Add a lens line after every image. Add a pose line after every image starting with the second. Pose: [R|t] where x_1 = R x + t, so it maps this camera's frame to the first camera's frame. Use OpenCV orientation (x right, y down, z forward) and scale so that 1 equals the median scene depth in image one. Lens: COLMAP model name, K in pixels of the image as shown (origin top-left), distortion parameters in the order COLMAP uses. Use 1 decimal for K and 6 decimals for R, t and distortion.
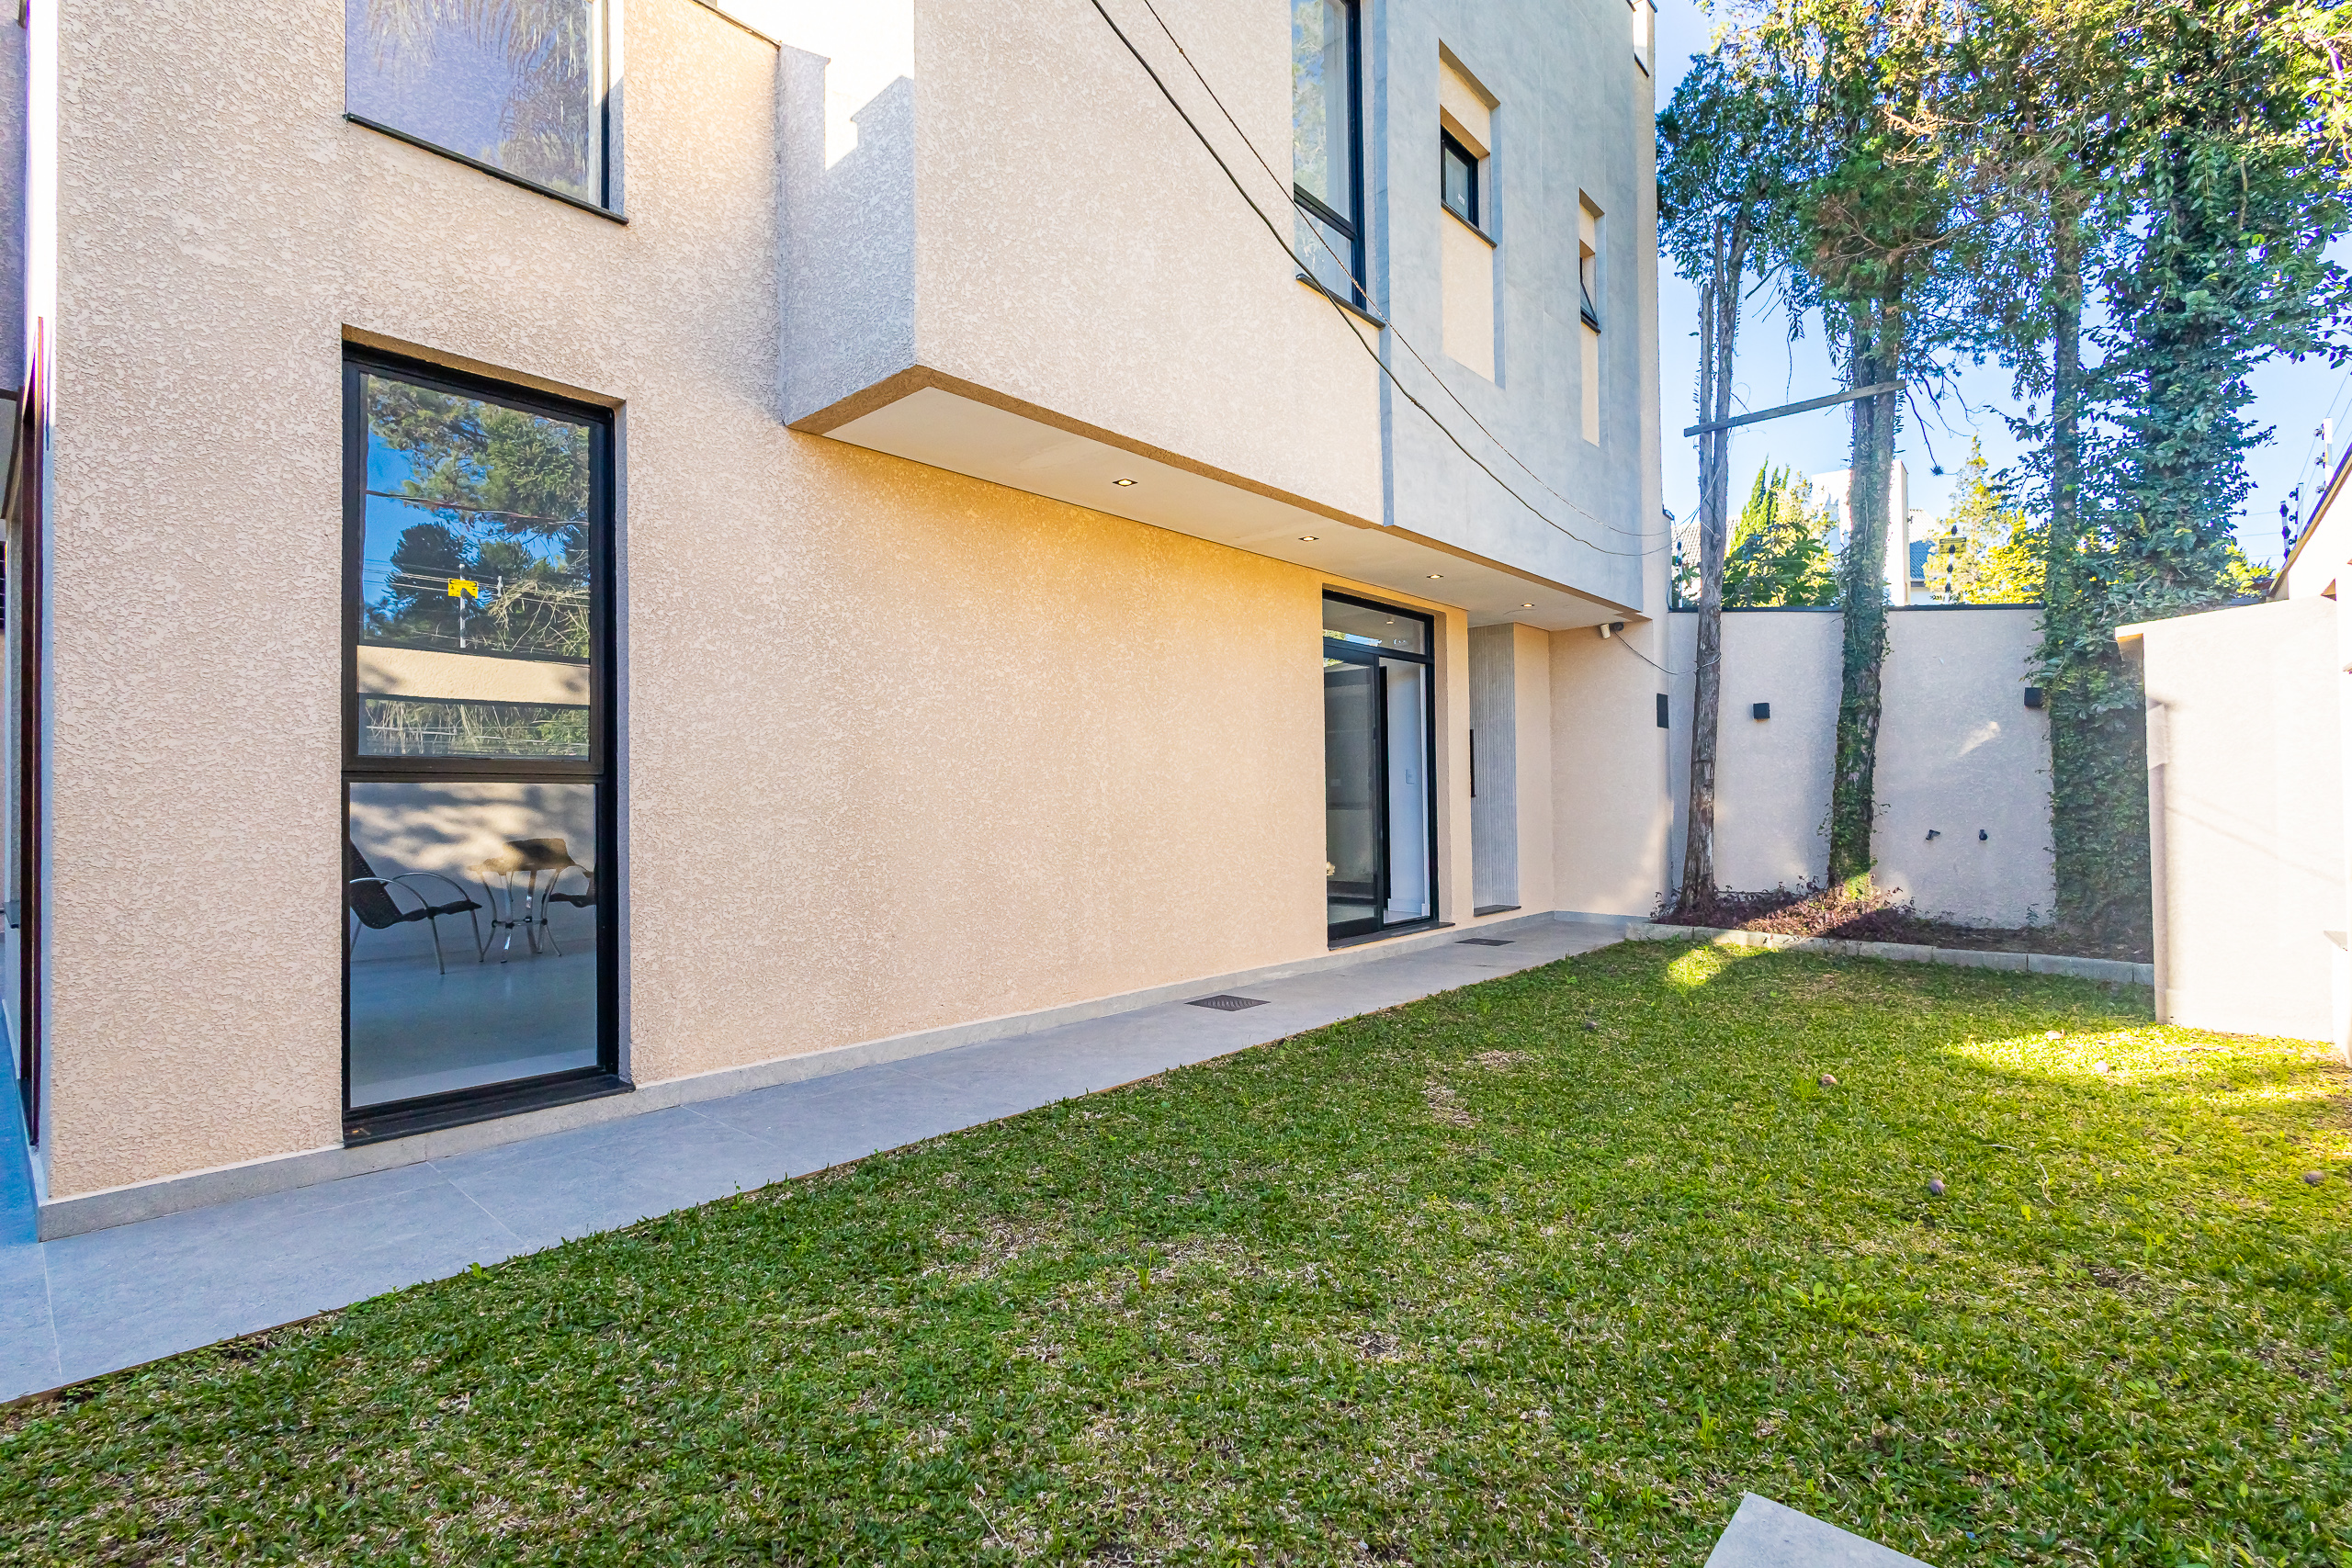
lens RADIAL K [[1074.6, 0, 1175.9], [0, 1074.6, 788.1], [0, 0, 1]] dist [-0.002214, -0.000090]
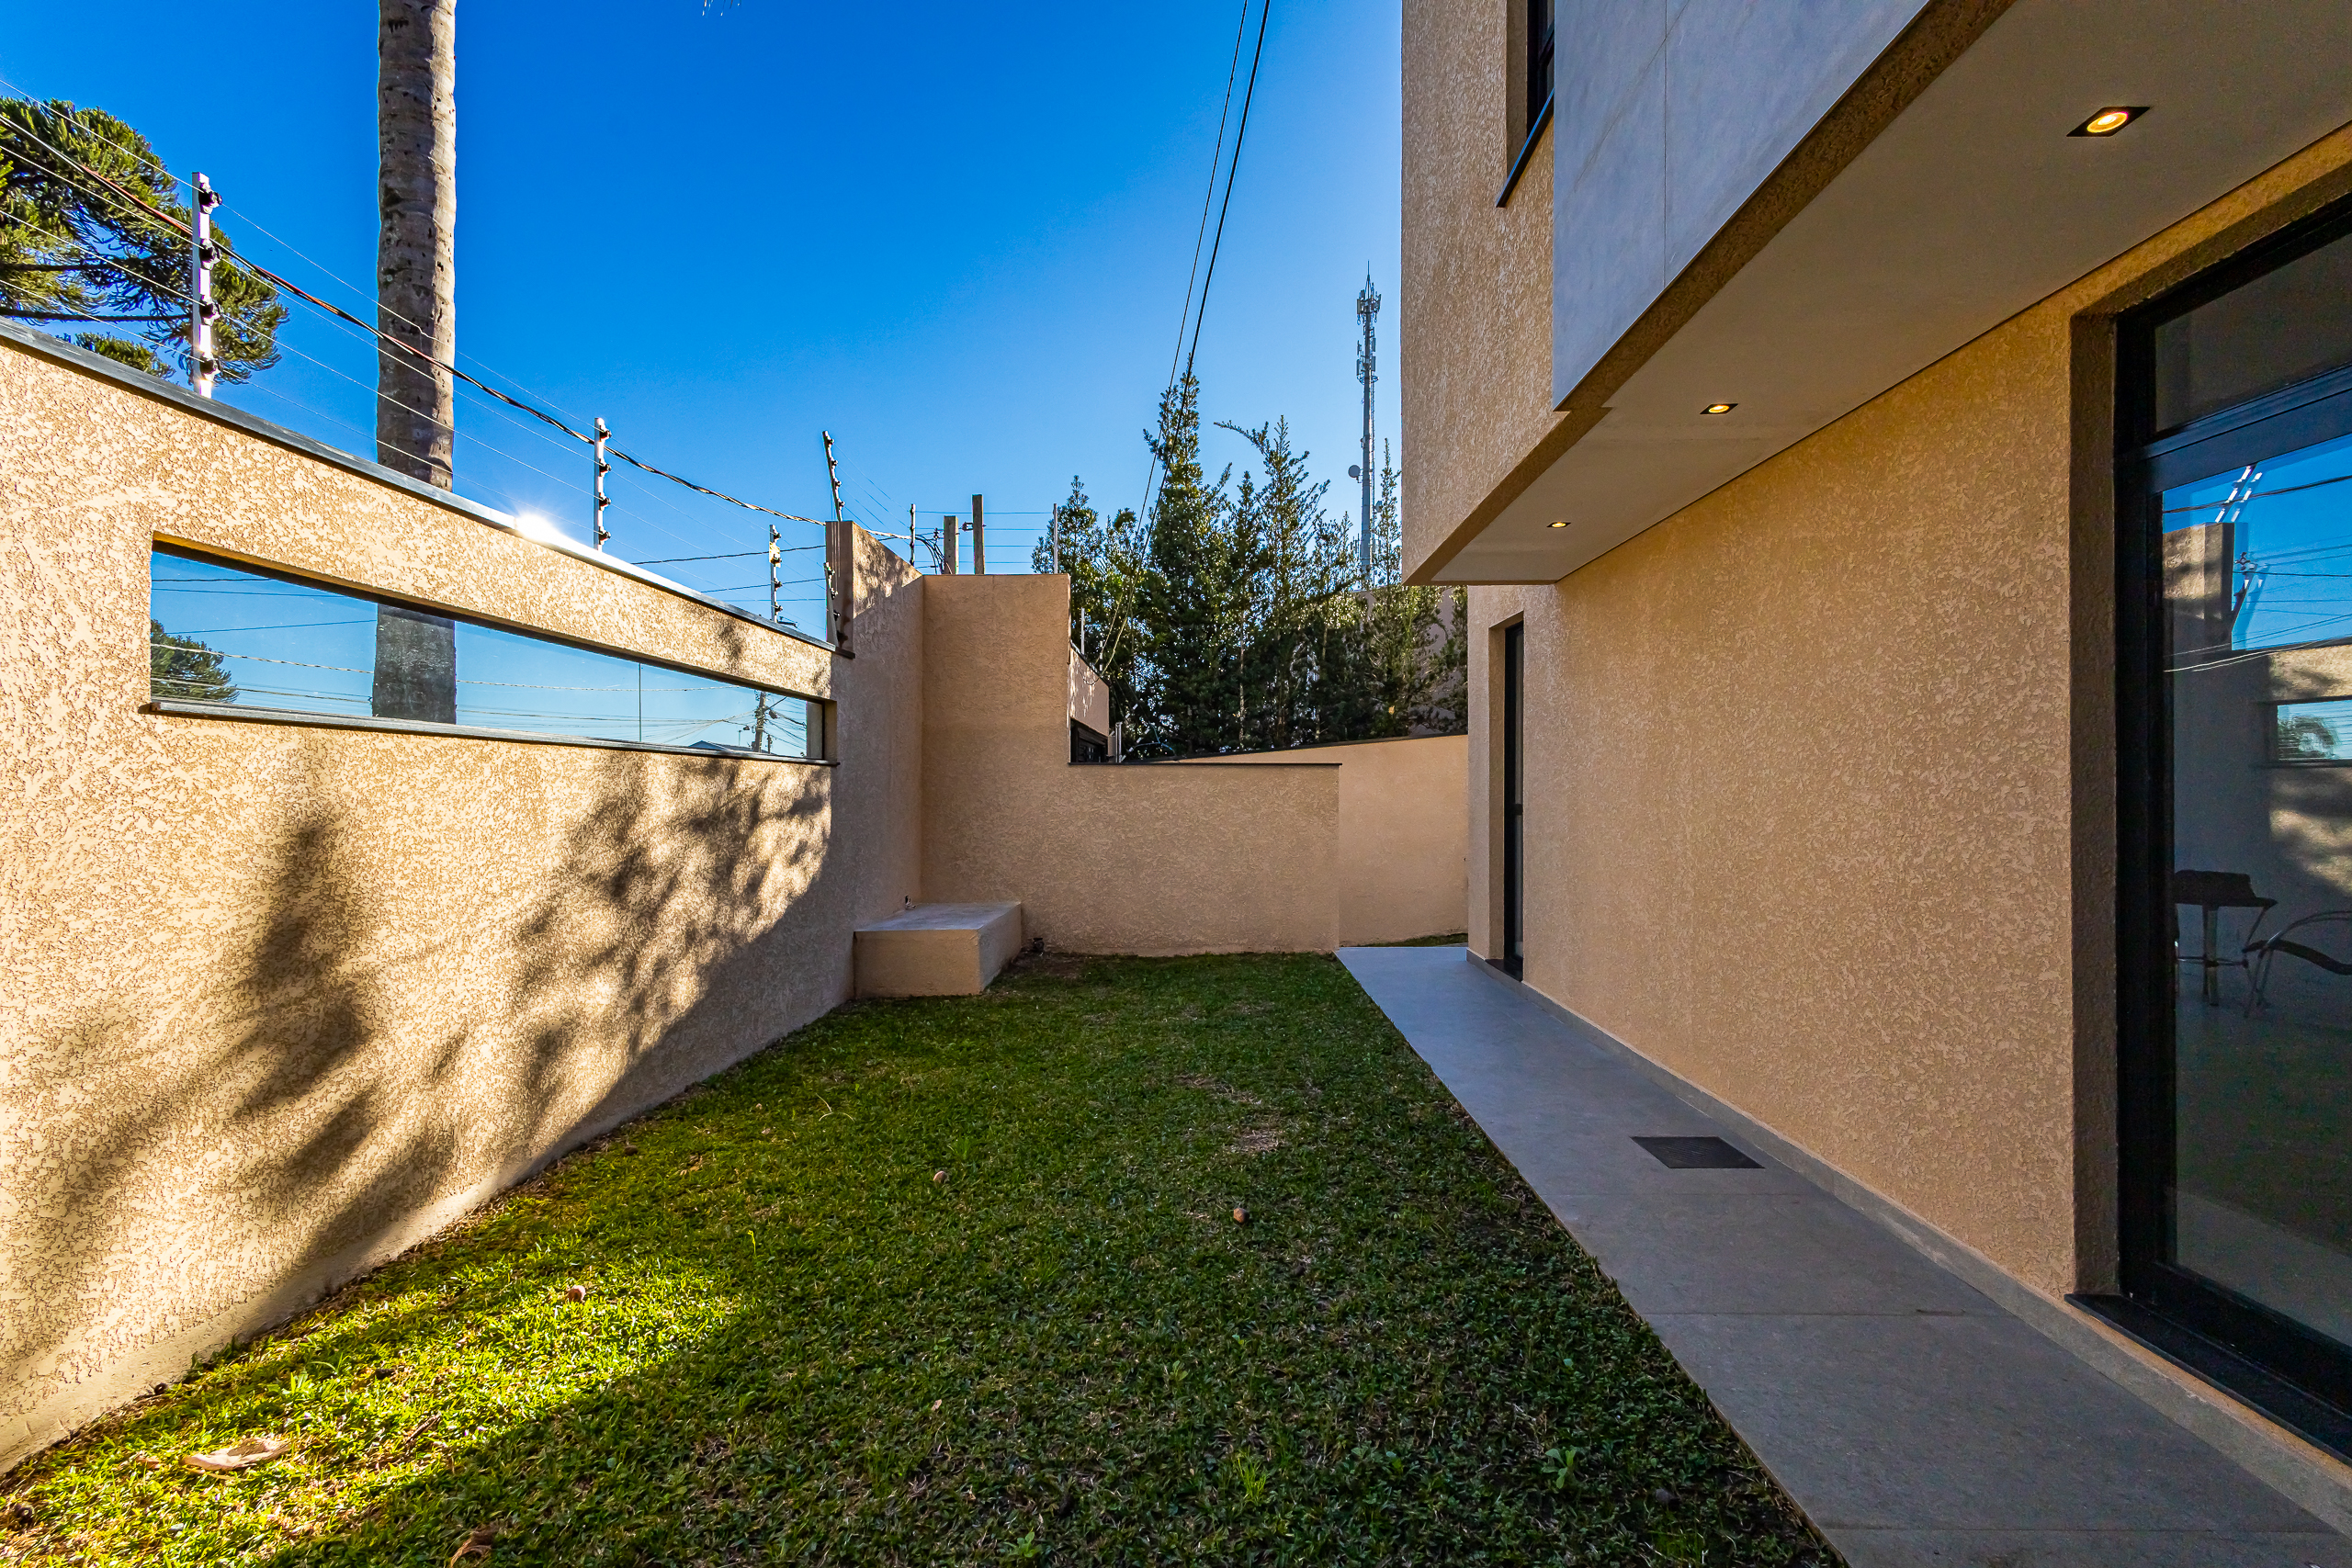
lens RADIAL K [[1074.6, 0, 1179.0], [0, 1074.6, 785.2], [0, 0, 1]] dist [-0.002214, -0.000090]
pose [[-0.750094, 0.016041, -0.661137, 0.691933], [0.024505, 0.999693, -0.003547, -0.039343], [0.660877, -0.018862, -0.750257, 1.204319]]
